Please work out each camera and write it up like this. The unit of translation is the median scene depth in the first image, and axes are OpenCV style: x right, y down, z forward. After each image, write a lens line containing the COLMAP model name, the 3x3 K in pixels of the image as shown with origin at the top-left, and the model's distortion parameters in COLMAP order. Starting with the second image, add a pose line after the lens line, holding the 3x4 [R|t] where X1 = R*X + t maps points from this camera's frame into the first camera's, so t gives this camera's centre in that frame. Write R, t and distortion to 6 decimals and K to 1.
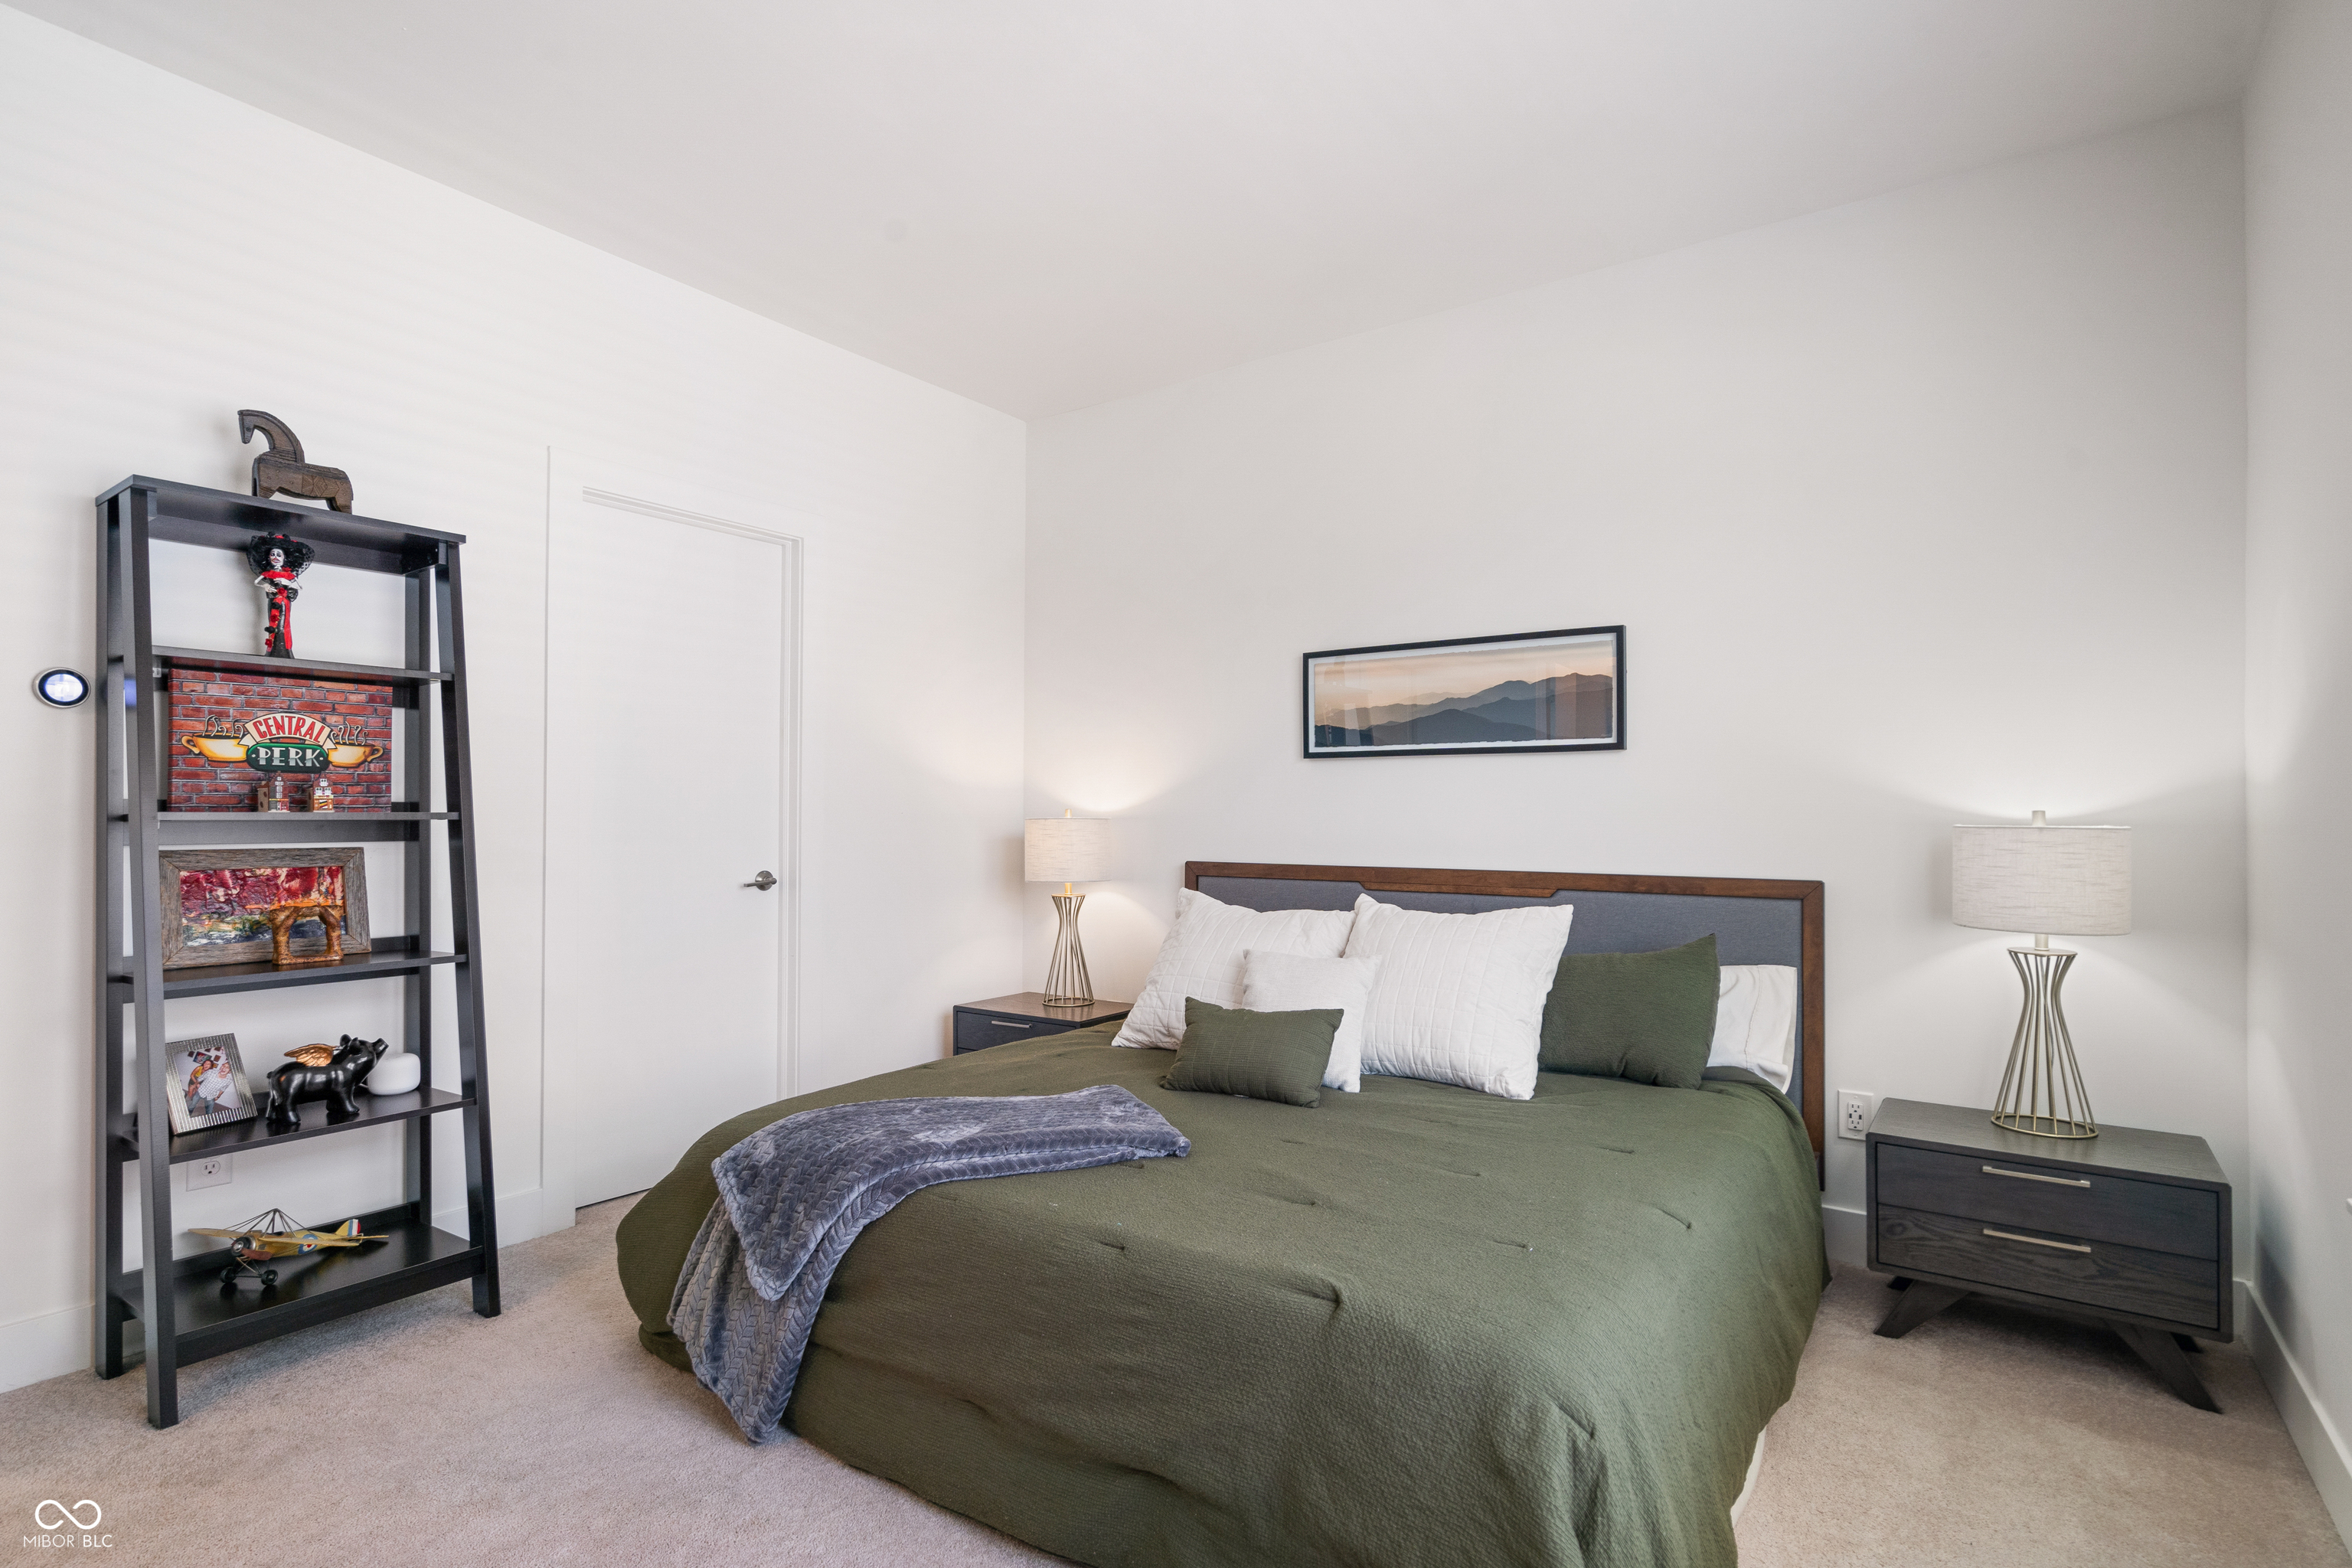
lens RADIAL K [[1150.3, 0, 1184.1], [0, 1150.3, 800.7], [0, 0, 1]] dist [0.002629, 0.000352]
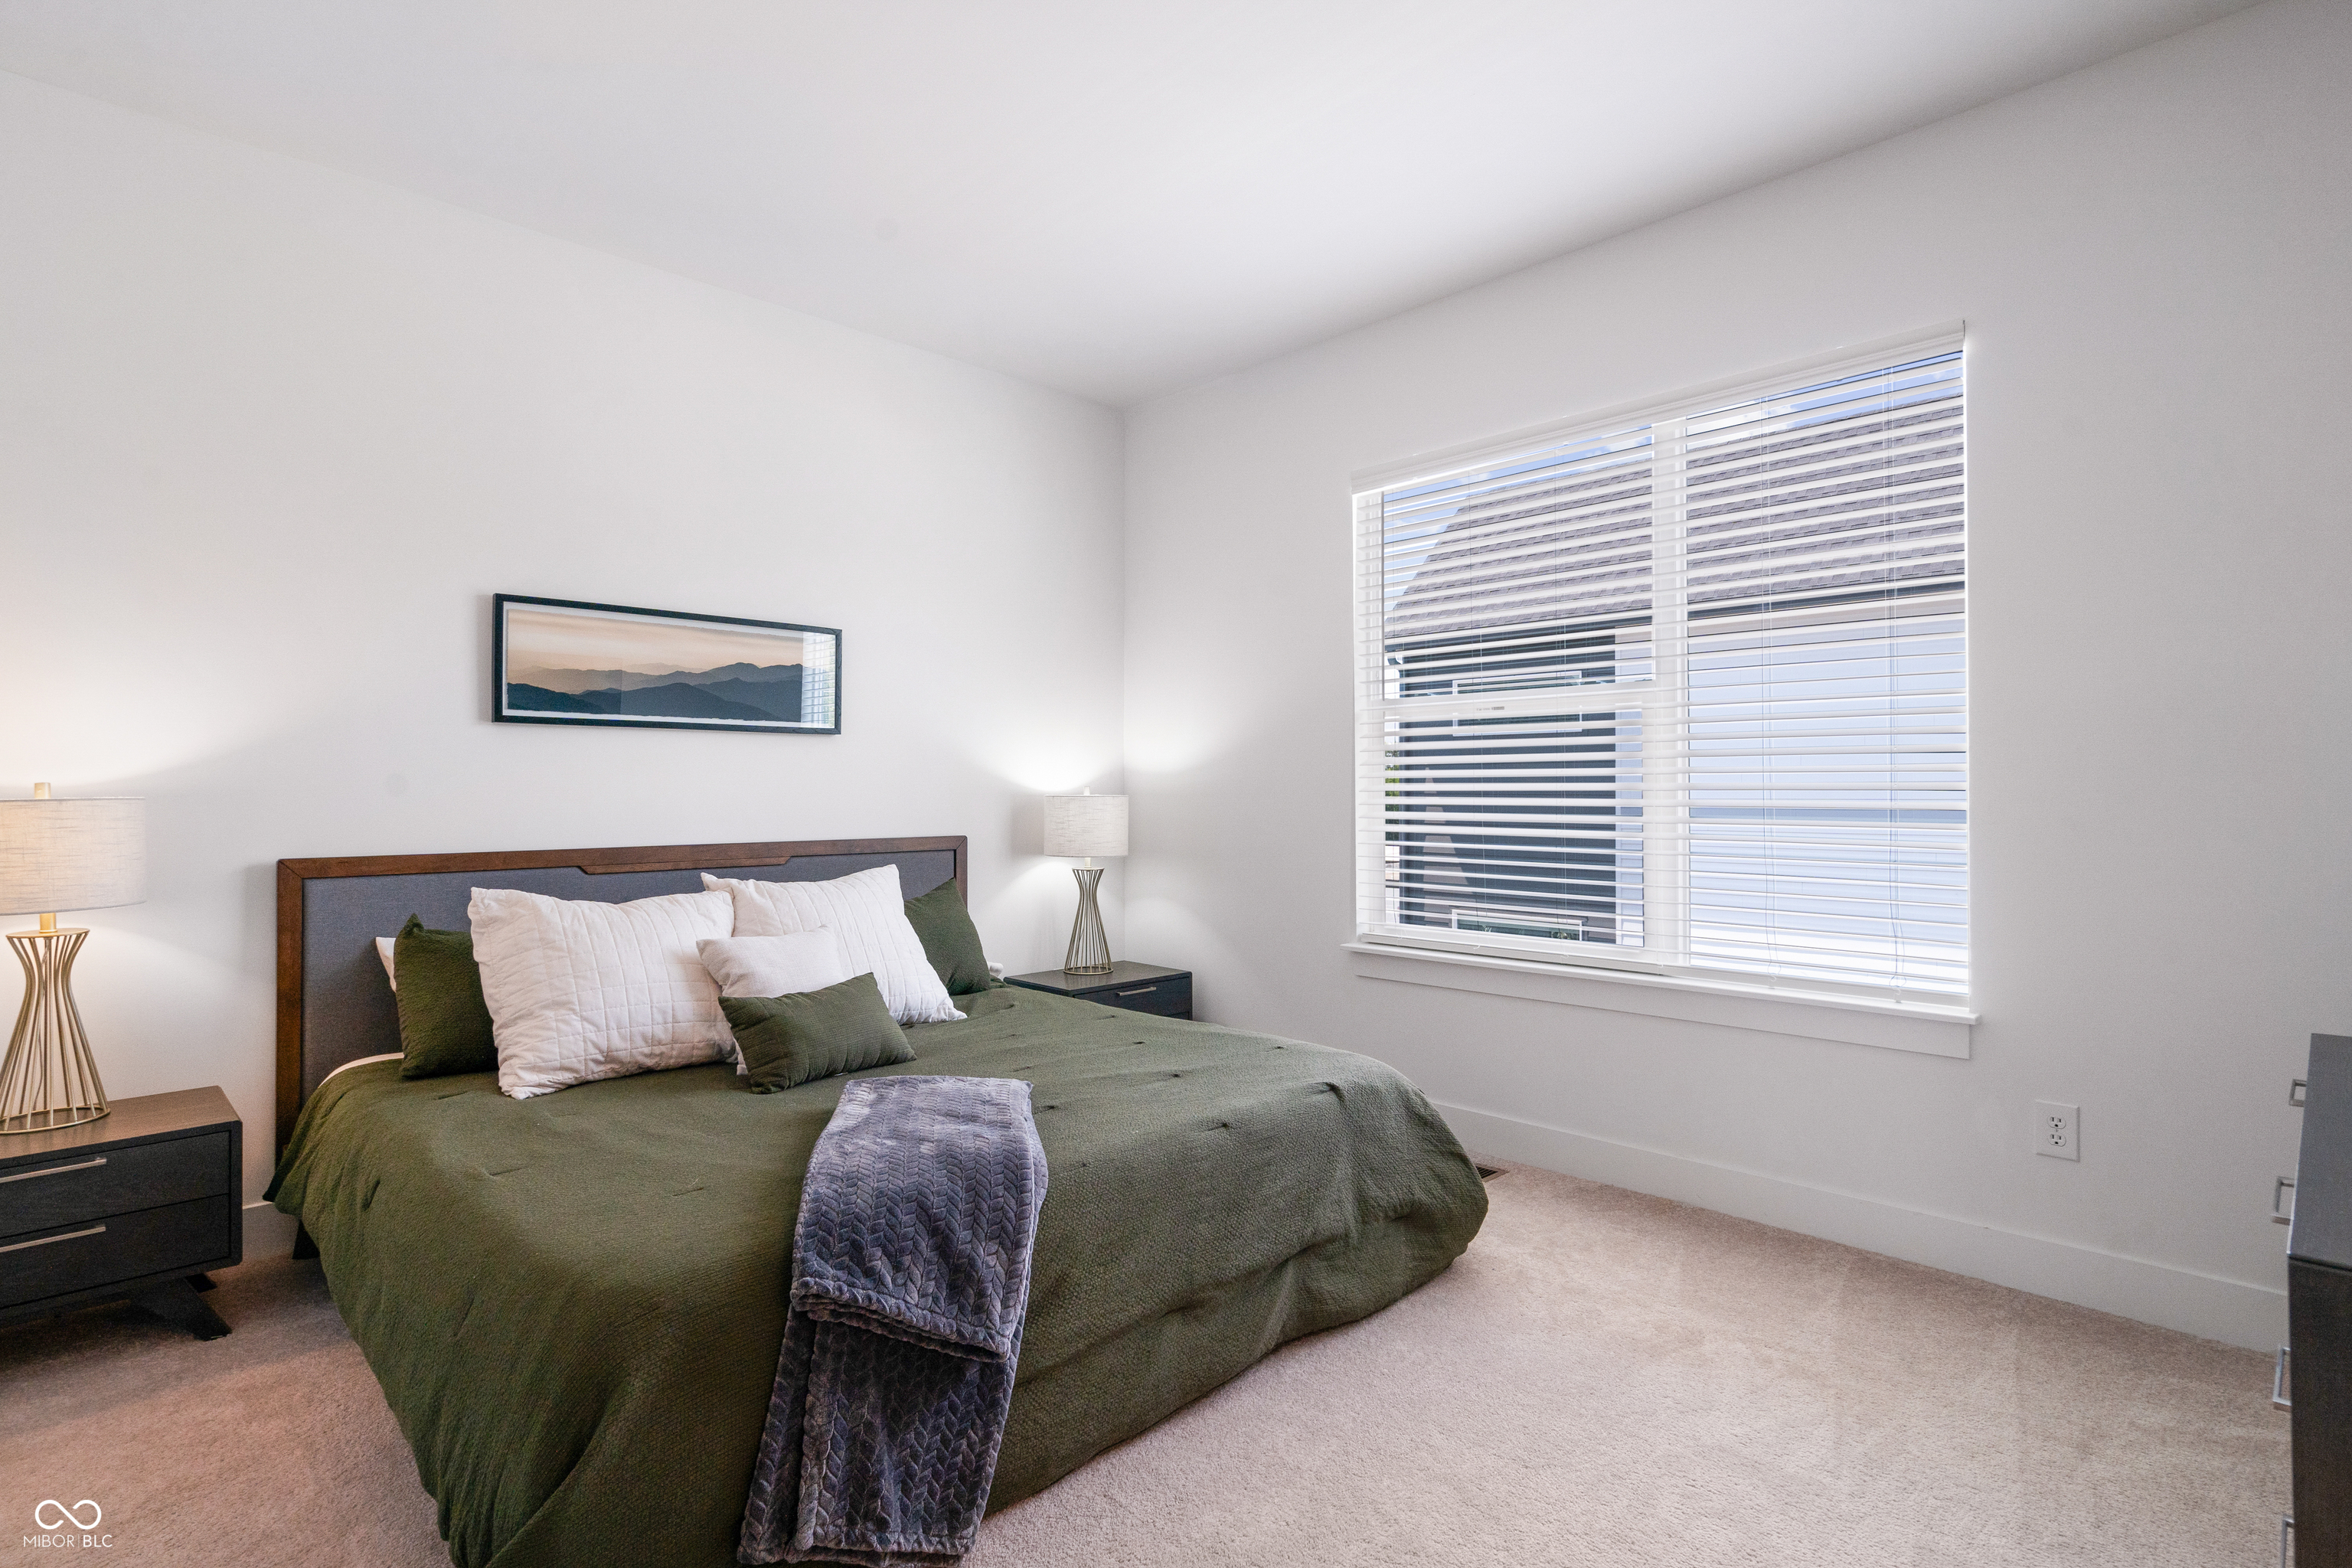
lens RADIAL K [[1150.3, 0, 1180.6], [0, 1150.3, 782.3], [0, 0, 1]] dist [0.002629, 0.000352]
pose [[0.181012, 0.000656, 0.983481, -0.679480], [-0.012683, 0.999918, 0.001668, -0.001461], [-0.983399, -0.012775, 0.181005, 0.411948]]
